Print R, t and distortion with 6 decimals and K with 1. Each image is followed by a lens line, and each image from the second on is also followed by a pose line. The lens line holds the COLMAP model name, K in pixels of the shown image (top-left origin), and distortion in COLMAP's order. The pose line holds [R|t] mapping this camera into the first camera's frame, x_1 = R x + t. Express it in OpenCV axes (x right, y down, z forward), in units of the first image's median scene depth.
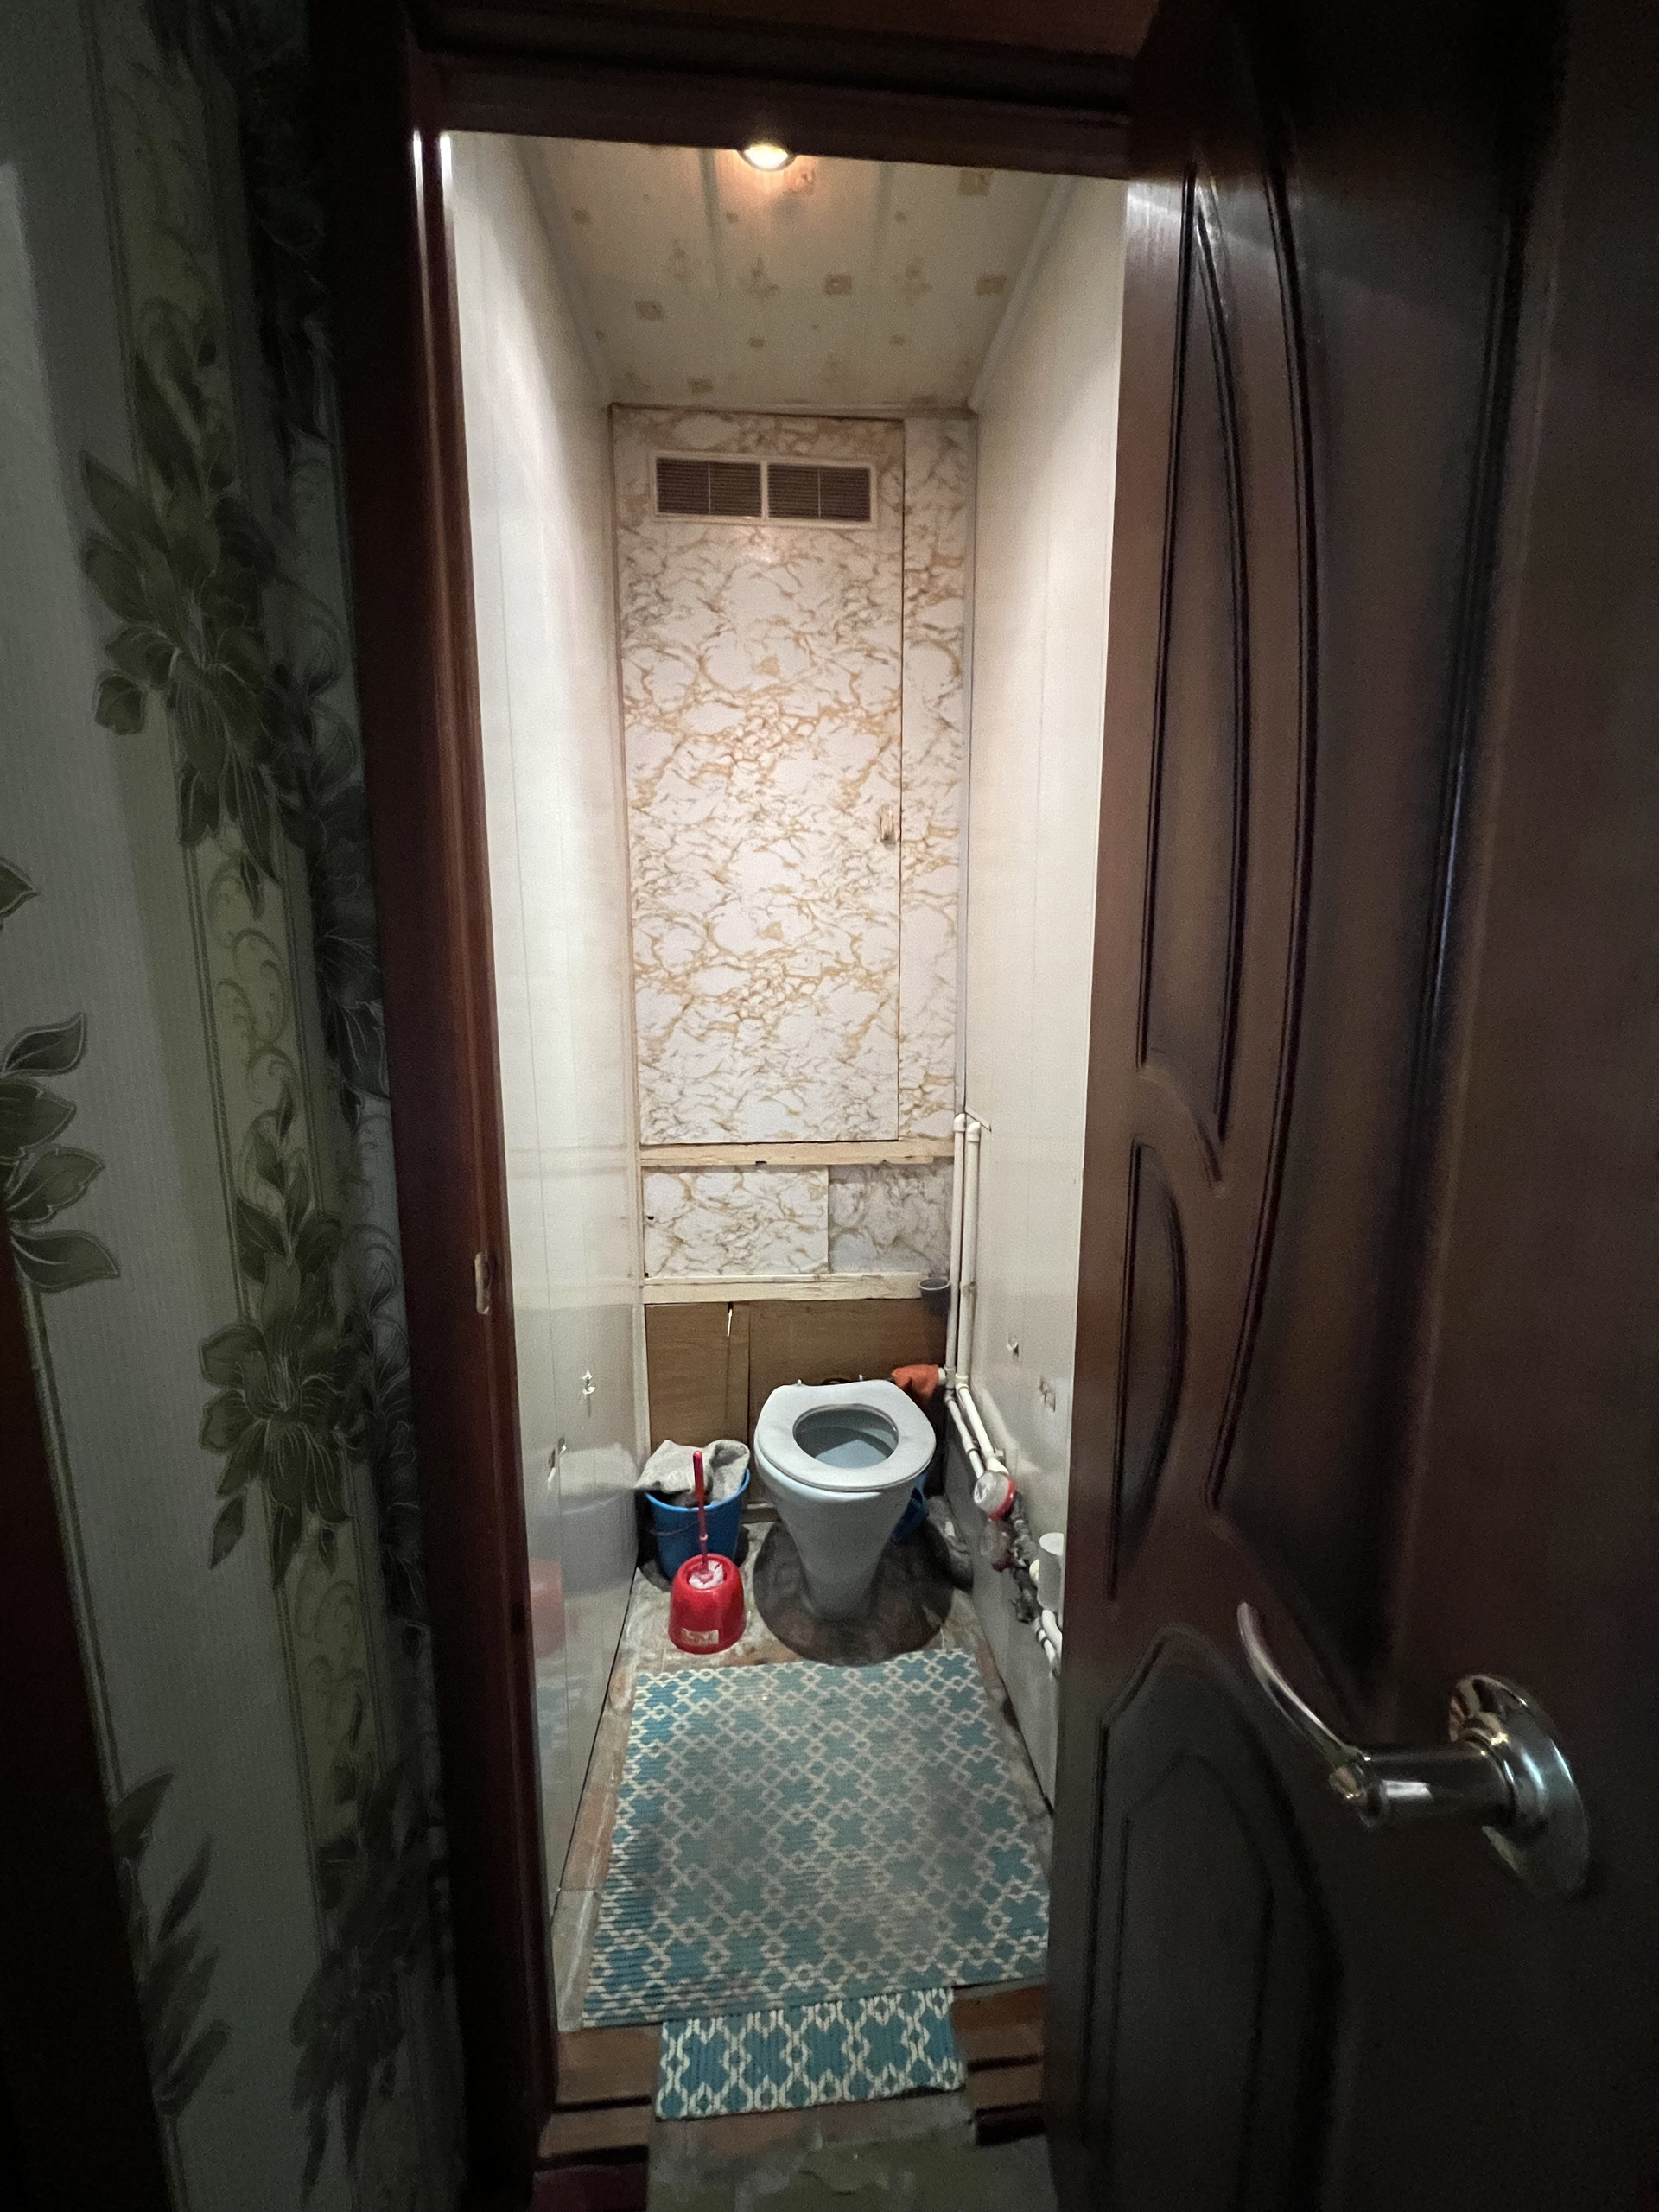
lens RADIAL K [[876.5, 0, 833.6], [0, 876.5, 1111.7], [0, 0, 1]] dist [-0.000398, 0.000222]
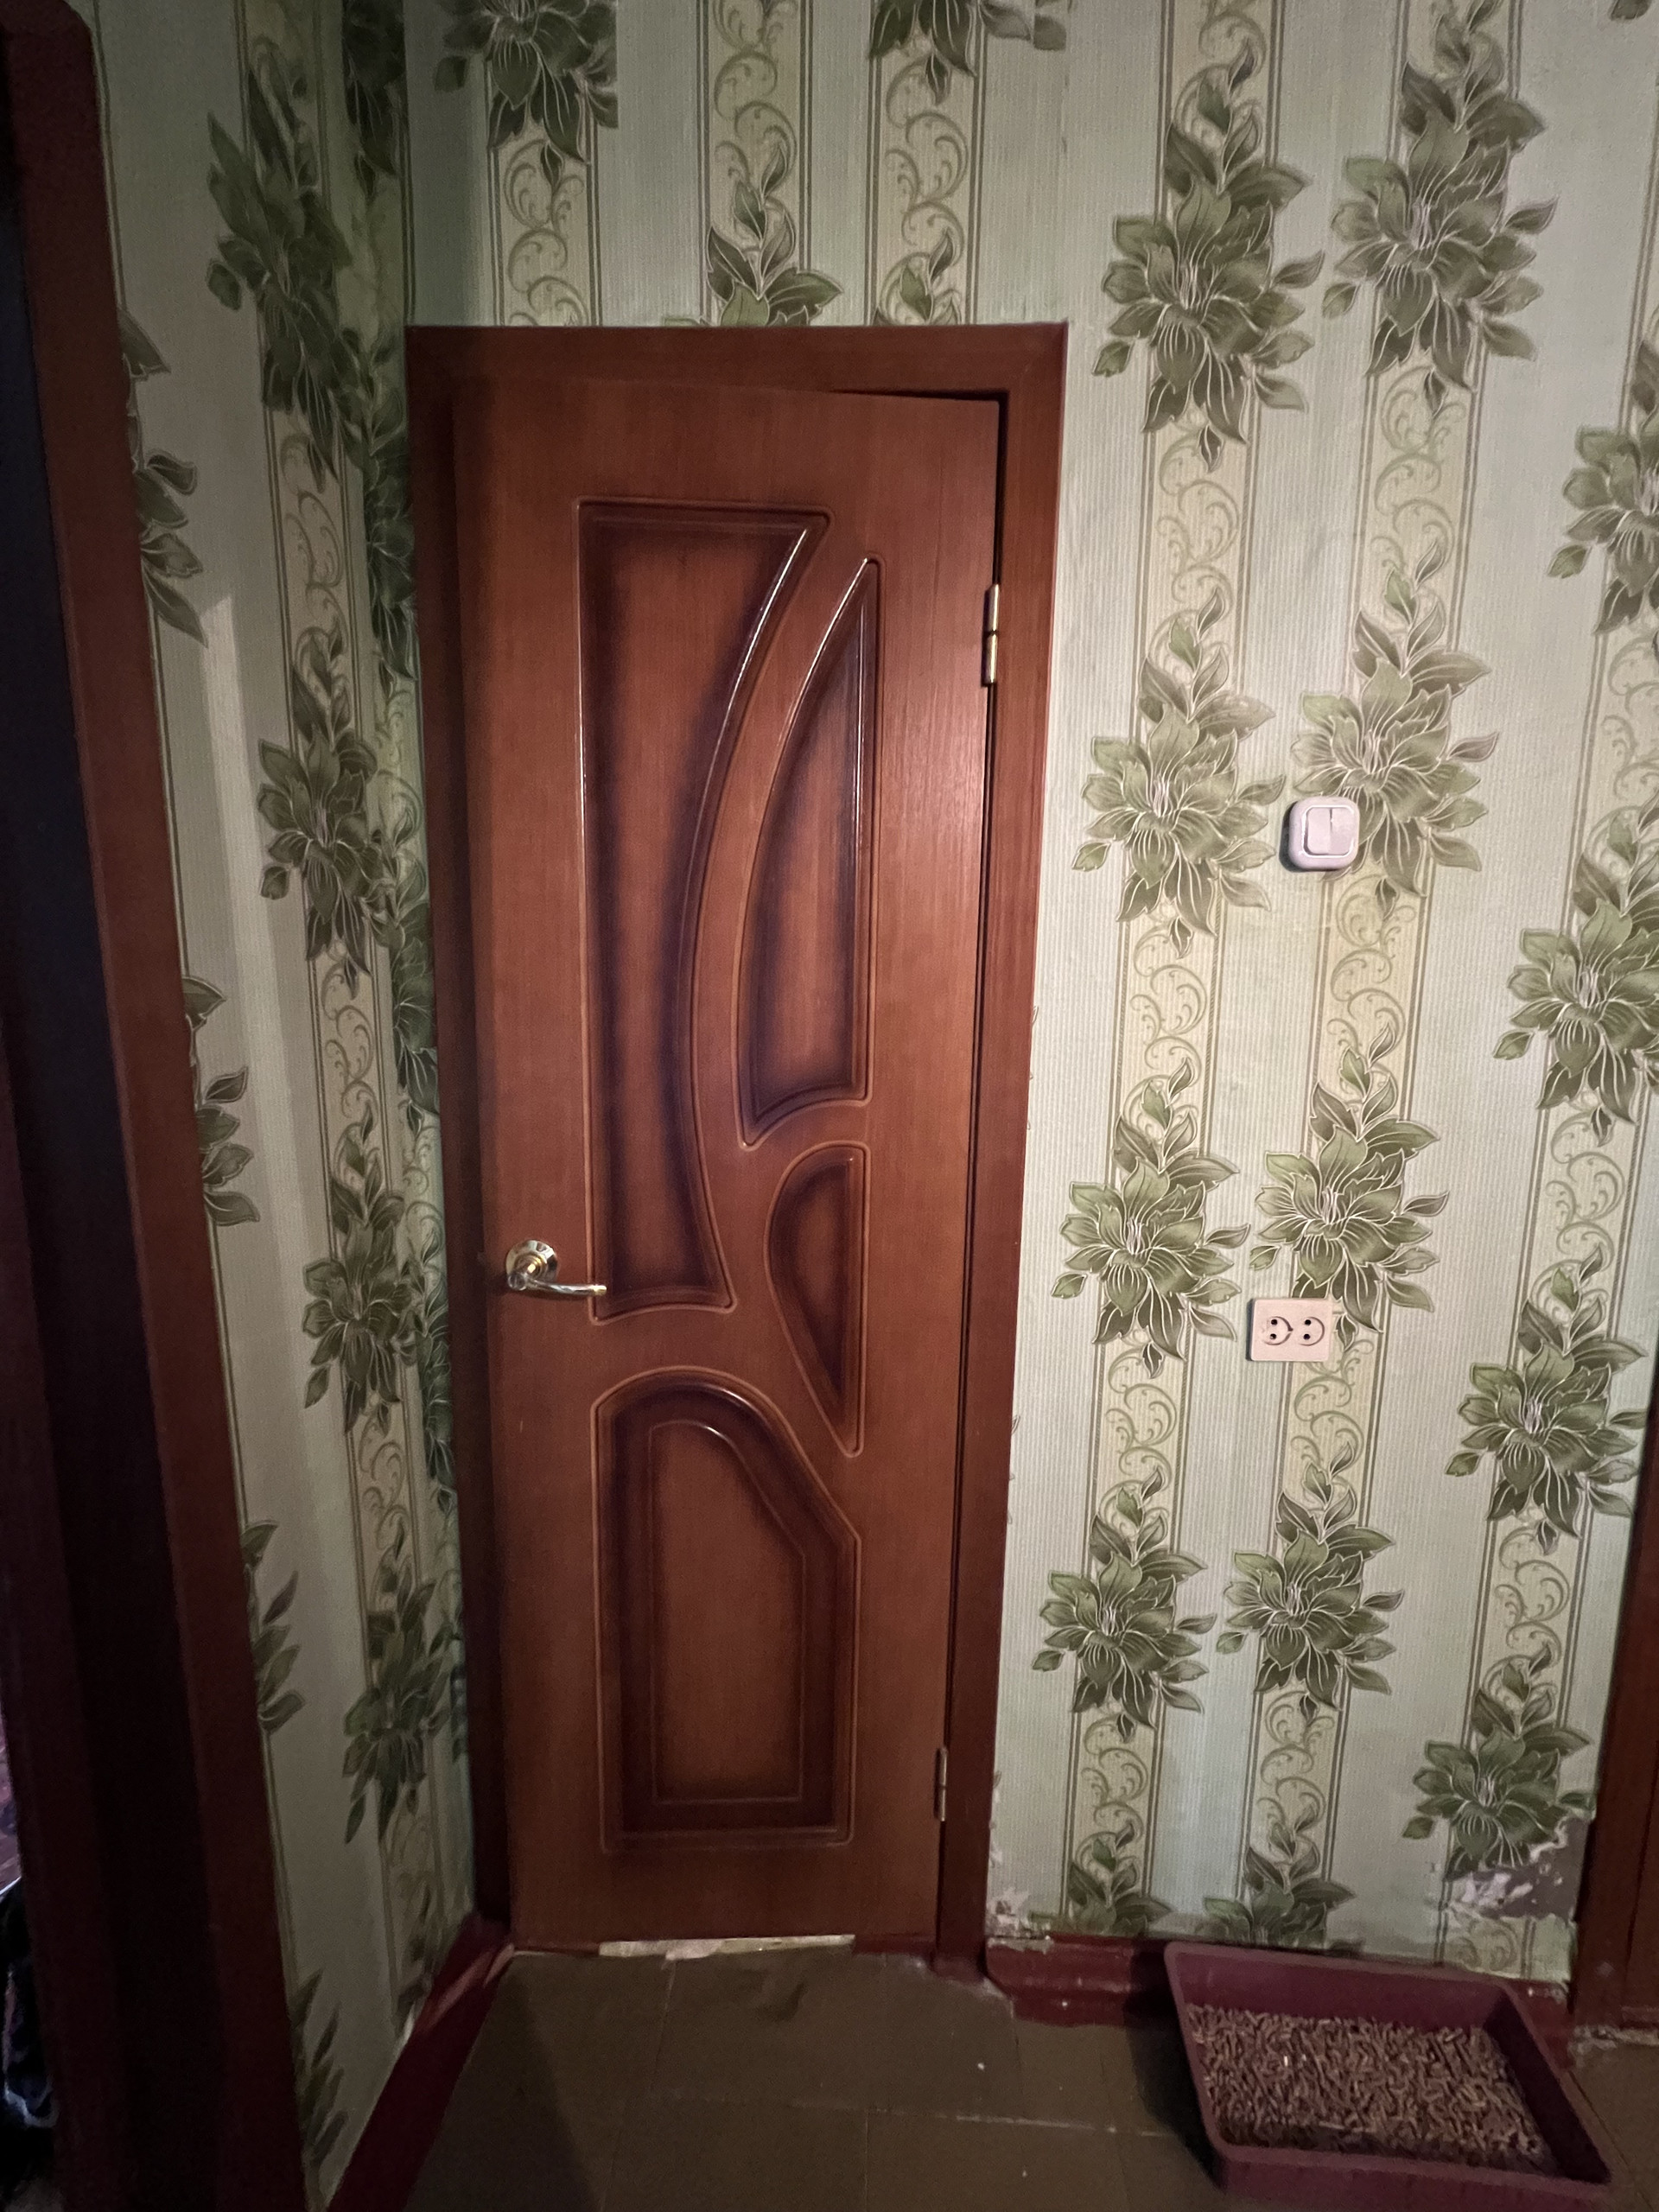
lens RADIAL K [[902.8, 0, 832.9], [0, 902.8, 1105.4], [0, 0, 1]] dist [-0.001440, 0.001138]
pose [[0.988597, 0.031389, -0.147274, 0.413812], [-0.033671, 0.999348, -0.013026, -0.038661], [0.146770, 0.017837, 0.989010, -0.441404]]
